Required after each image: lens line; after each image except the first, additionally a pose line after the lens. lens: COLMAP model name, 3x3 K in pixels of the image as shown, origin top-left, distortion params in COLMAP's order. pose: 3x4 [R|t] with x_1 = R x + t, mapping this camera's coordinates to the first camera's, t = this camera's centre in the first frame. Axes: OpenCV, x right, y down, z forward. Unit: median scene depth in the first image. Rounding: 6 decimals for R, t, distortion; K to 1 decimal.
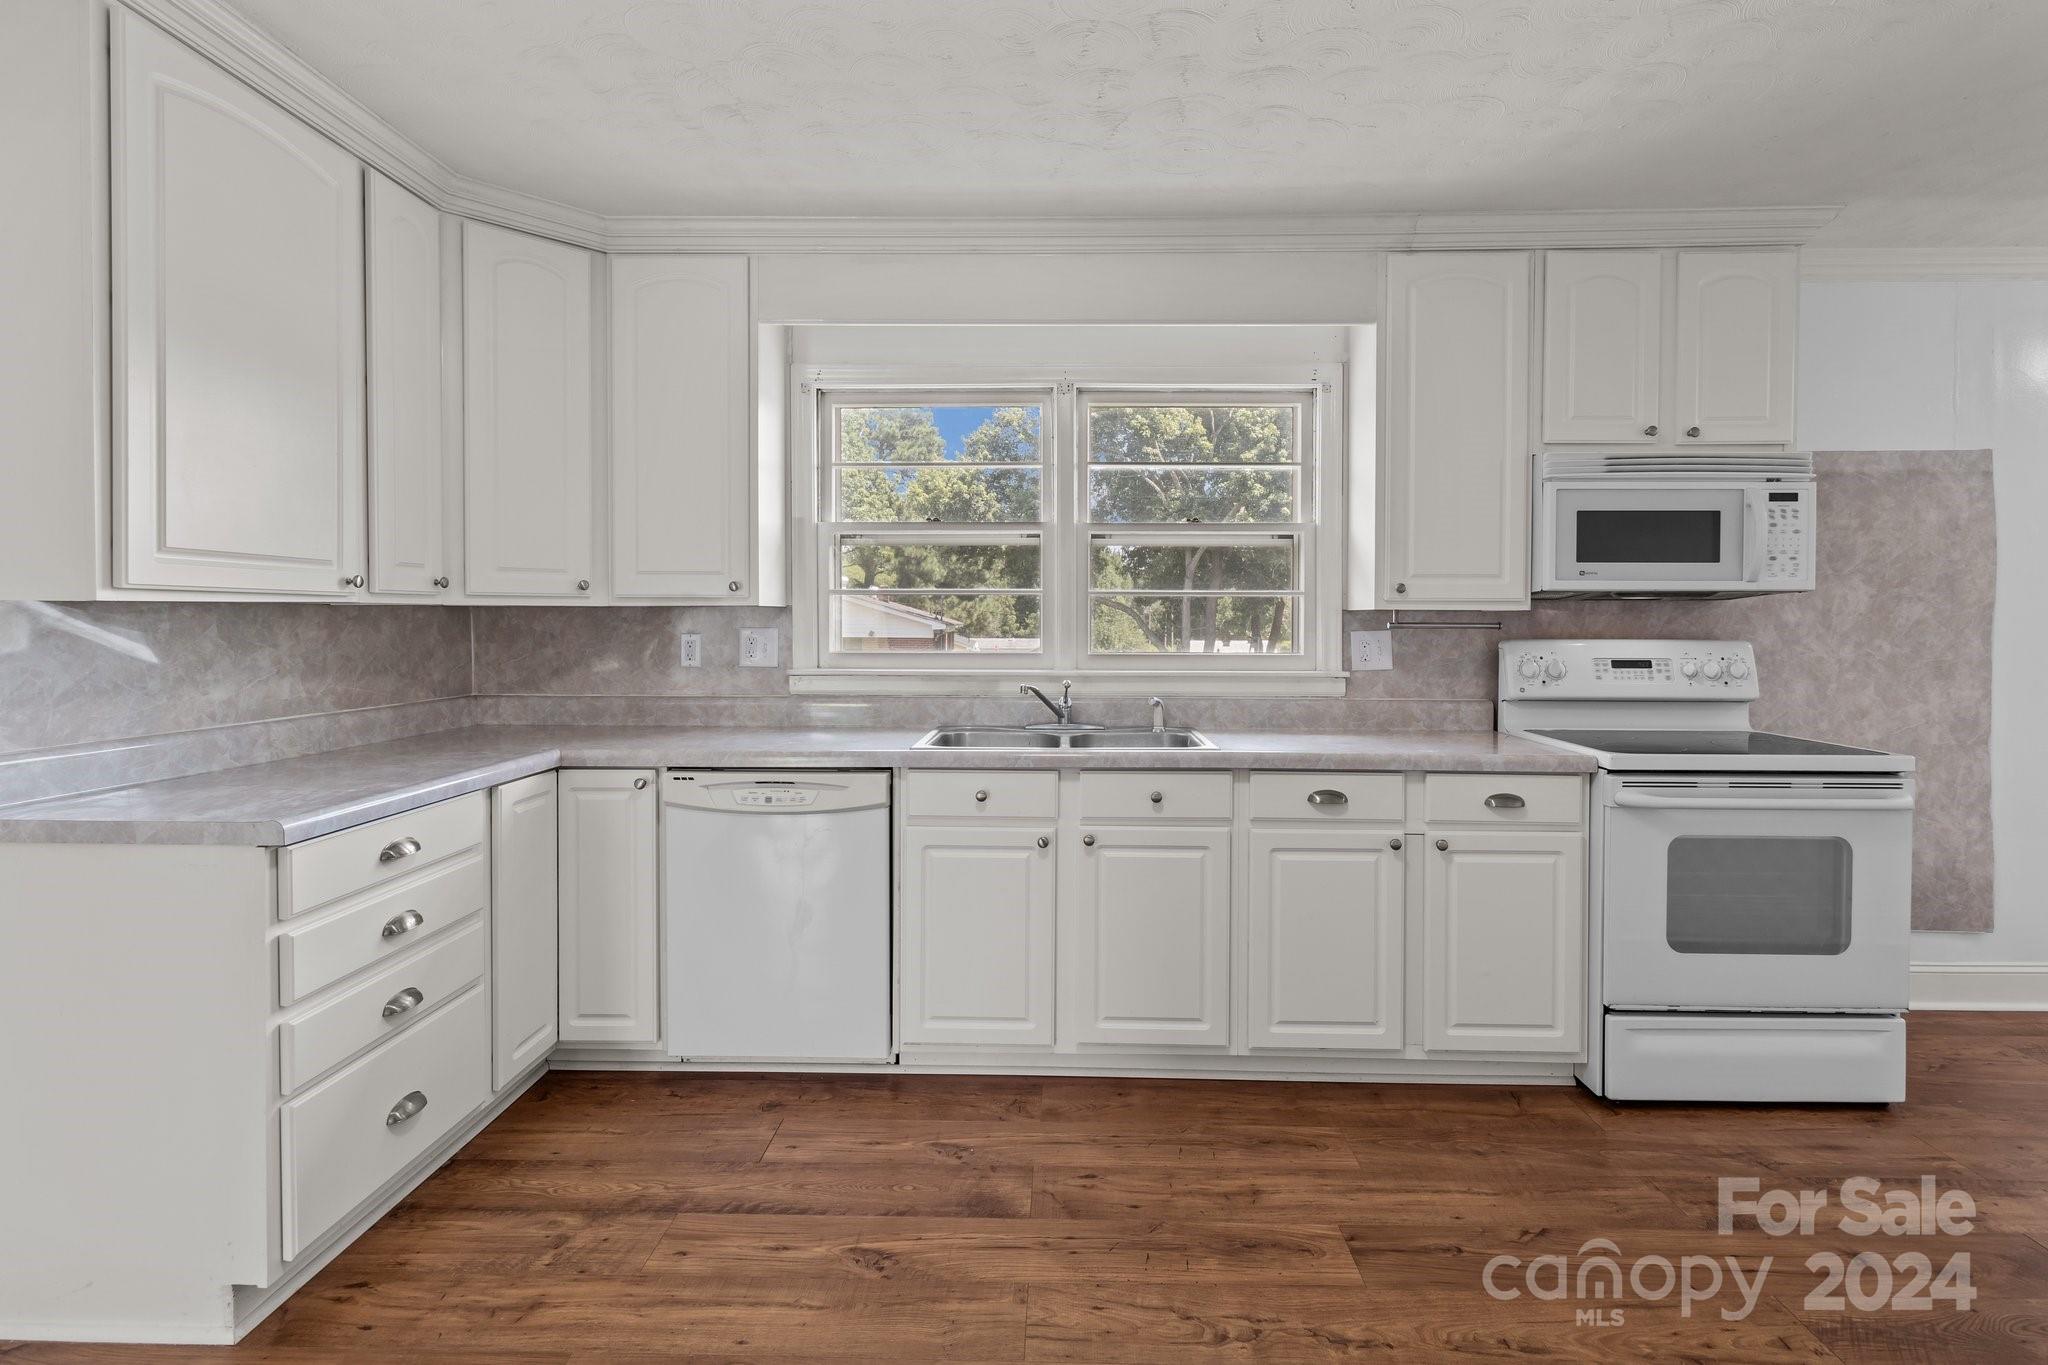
lens RADIAL K [[949.9, 0, 1041.8], [0, 949.9, 634.0], [0, 0, 1]] dist [0.000386, 0.000028]
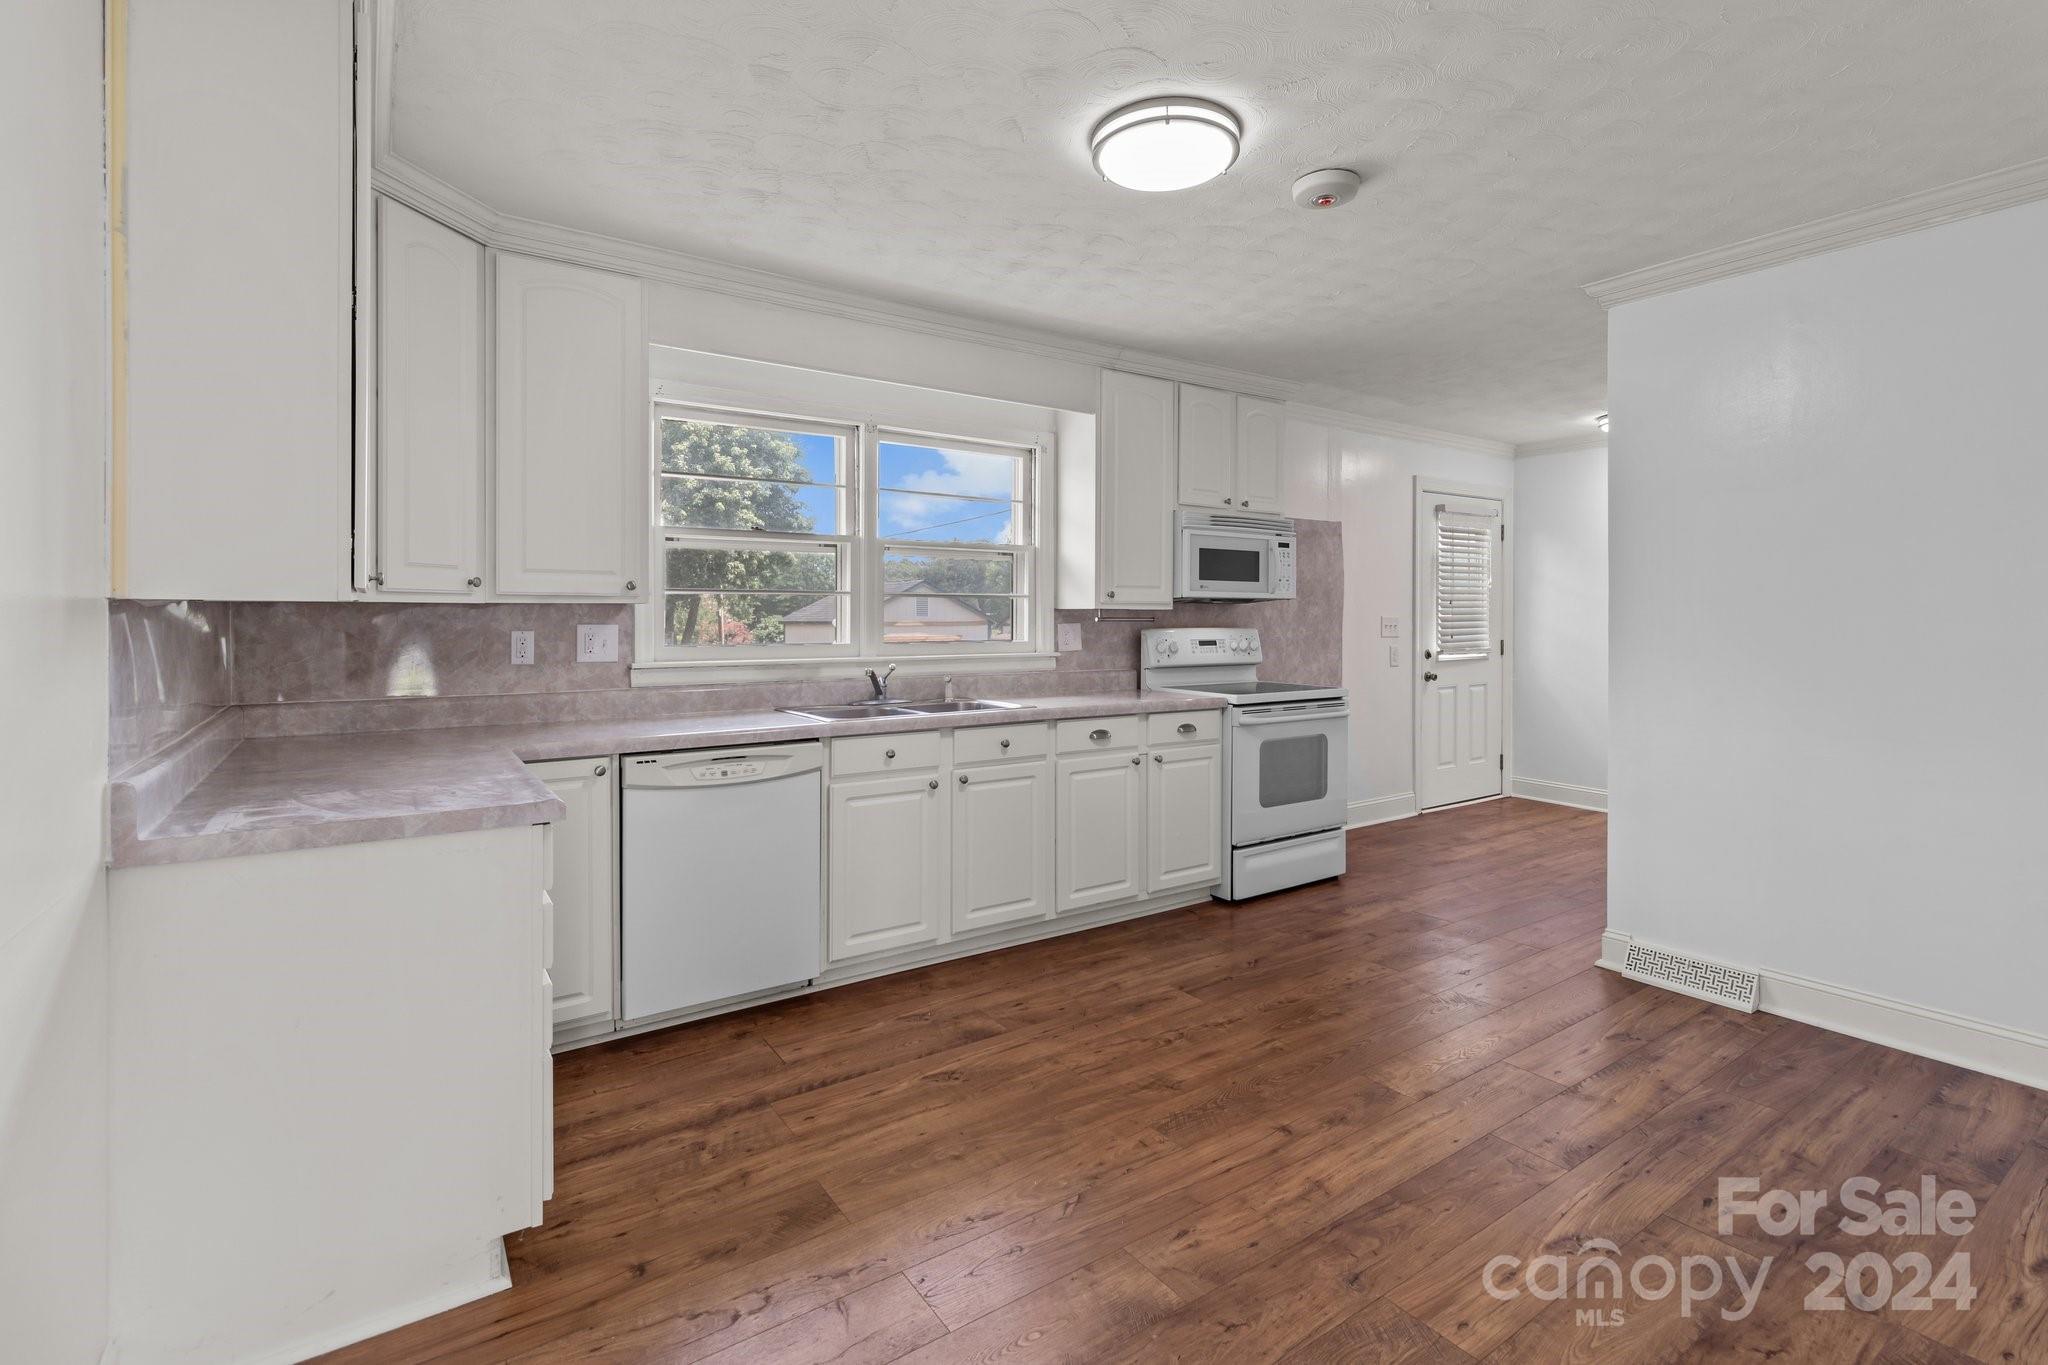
lens RADIAL K [[953.8, 0, 1044.3], [0, 953.8, 625.5], [0, 0, 1]] dist [0.000322, 0.000813]
pose [[0.805042, -0.007490, 0.593170, -0.616474], [0.009039, 0.999959, 0.000359, -0.001312], [-0.593149, 0.005072, 0.805077, -0.149245]]
